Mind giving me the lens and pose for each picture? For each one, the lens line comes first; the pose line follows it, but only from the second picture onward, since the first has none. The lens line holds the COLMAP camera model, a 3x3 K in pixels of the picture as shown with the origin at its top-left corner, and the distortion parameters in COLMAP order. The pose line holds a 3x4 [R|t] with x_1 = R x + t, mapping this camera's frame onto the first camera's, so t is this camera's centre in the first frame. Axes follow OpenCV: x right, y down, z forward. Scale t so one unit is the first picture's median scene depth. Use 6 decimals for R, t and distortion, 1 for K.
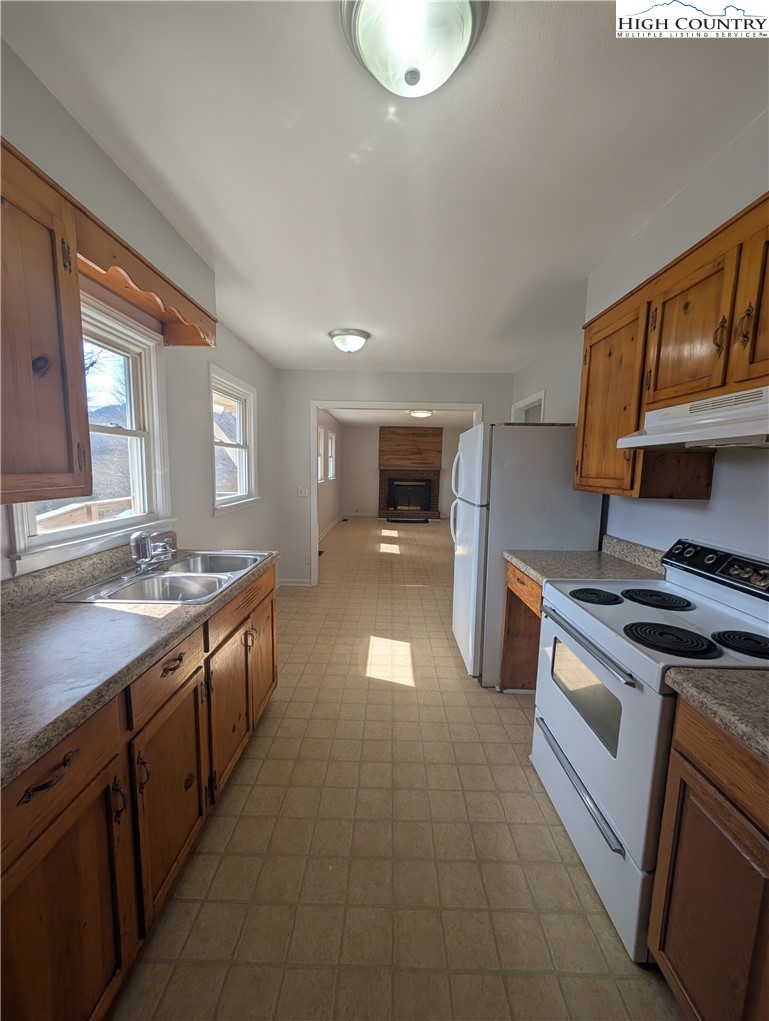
lens RADIAL K [[387.8, 0, 385.3], [0, 387.8, 512.3], [0, 0, 1]] dist [-0.000905, 0.000265]
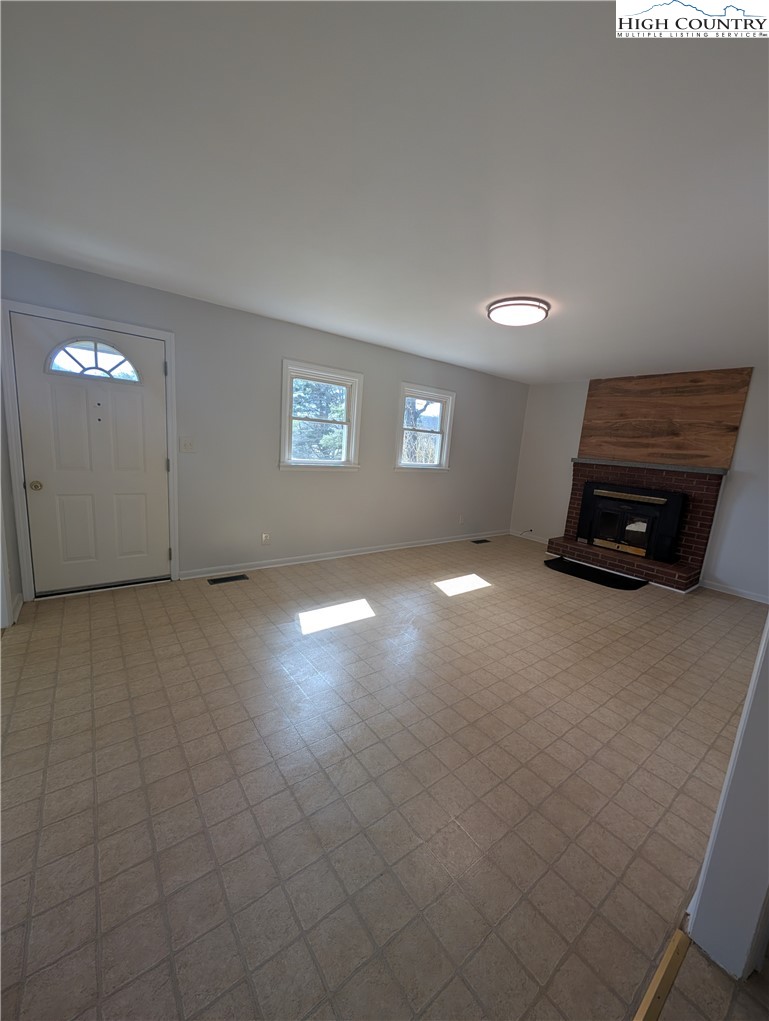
lens RADIAL K [[387.8, 0, 385.3], [0, 387.8, 512.3], [0, 0, 1]] dist [-0.000905, 0.000265]
pose [[0.609481, 0.163470, -0.775765, 0.249026], [-0.154286, 0.984260, 0.086189, -0.050168], [0.777643, 0.067160, 0.625109, 0.472415]]
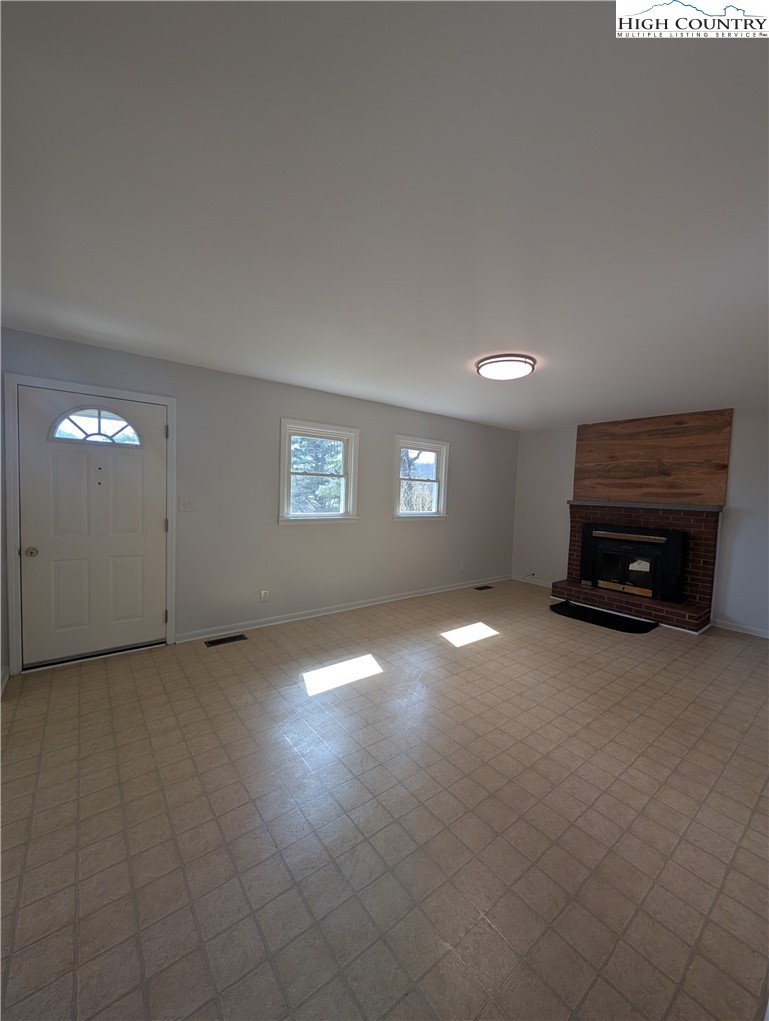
lens RADIAL K [[387.8, 0, 385.3], [0, 387.8, 512.3], [0, 0, 1]] dist [-0.000905, 0.000265]
pose [[0.620178, 0.044315, -0.783208, 0.245404], [-0.114779, 0.992784, -0.034714, -0.053139], [0.776018, 0.111425, 0.620790, 0.470891]]
